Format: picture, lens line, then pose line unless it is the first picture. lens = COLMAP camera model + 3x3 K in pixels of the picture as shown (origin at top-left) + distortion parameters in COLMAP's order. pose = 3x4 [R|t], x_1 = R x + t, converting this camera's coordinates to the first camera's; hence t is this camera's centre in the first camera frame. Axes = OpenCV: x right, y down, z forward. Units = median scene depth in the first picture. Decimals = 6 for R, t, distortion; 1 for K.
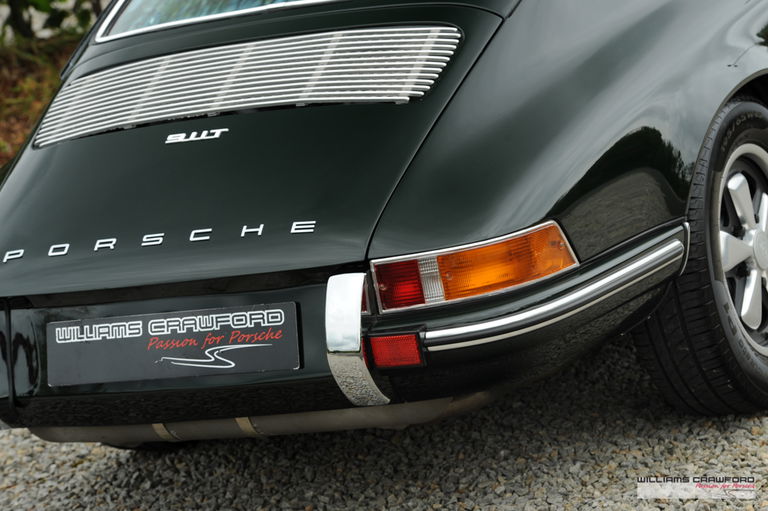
lens RADIAL K [[2427.8, 0, 384.0], [0, 2427.8, 255.5], [0, 0, 1]] dist [0.245164, 1.144723]
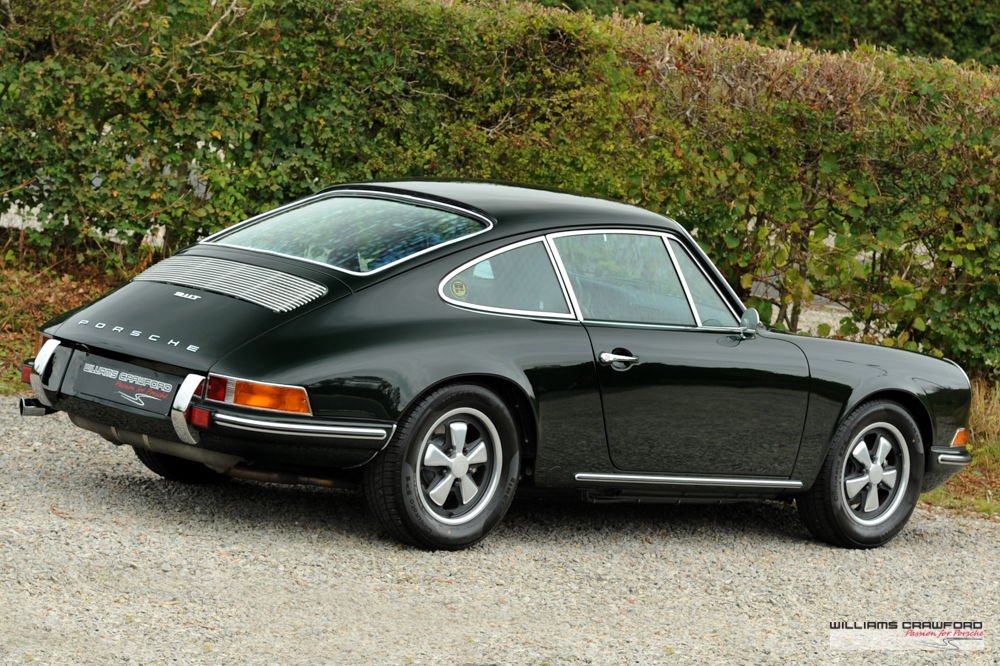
lens RADIAL K [[2769.3, 0, 500.0], [0, 2769.3, 333.0], [0, 0, 1]] dist [0.012235, 0.028622]
pose [[0.904419, 0.341392, -0.255888, 0.746313], [-0.368076, 0.927636, -0.063341, 0.026826], [0.215746, 0.151473, 0.964629, -1.098252]]
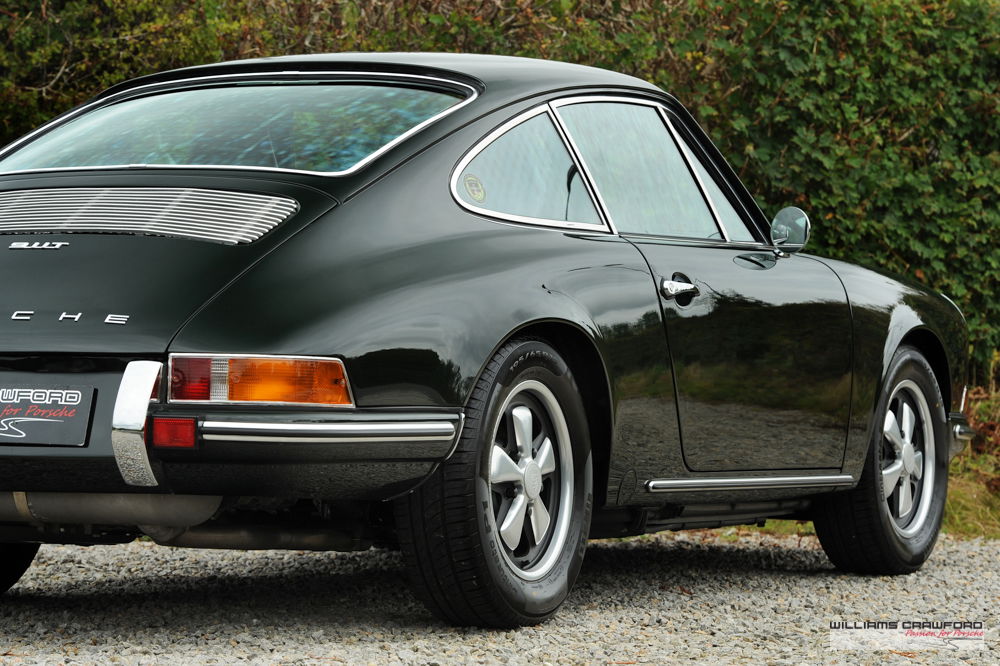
lens RADIAL K [[3161.3, 0, 500.0], [0, 3161.3, 333.0], [0, 0, 1]] dist [0.245164, 1.144723]
pose [[0.976156, 0.212708, 0.043308, 0.073494], [-0.199270, 0.957212, -0.209849, 0.254780], [-0.086091, 0.196216, 0.976774, -0.410351]]
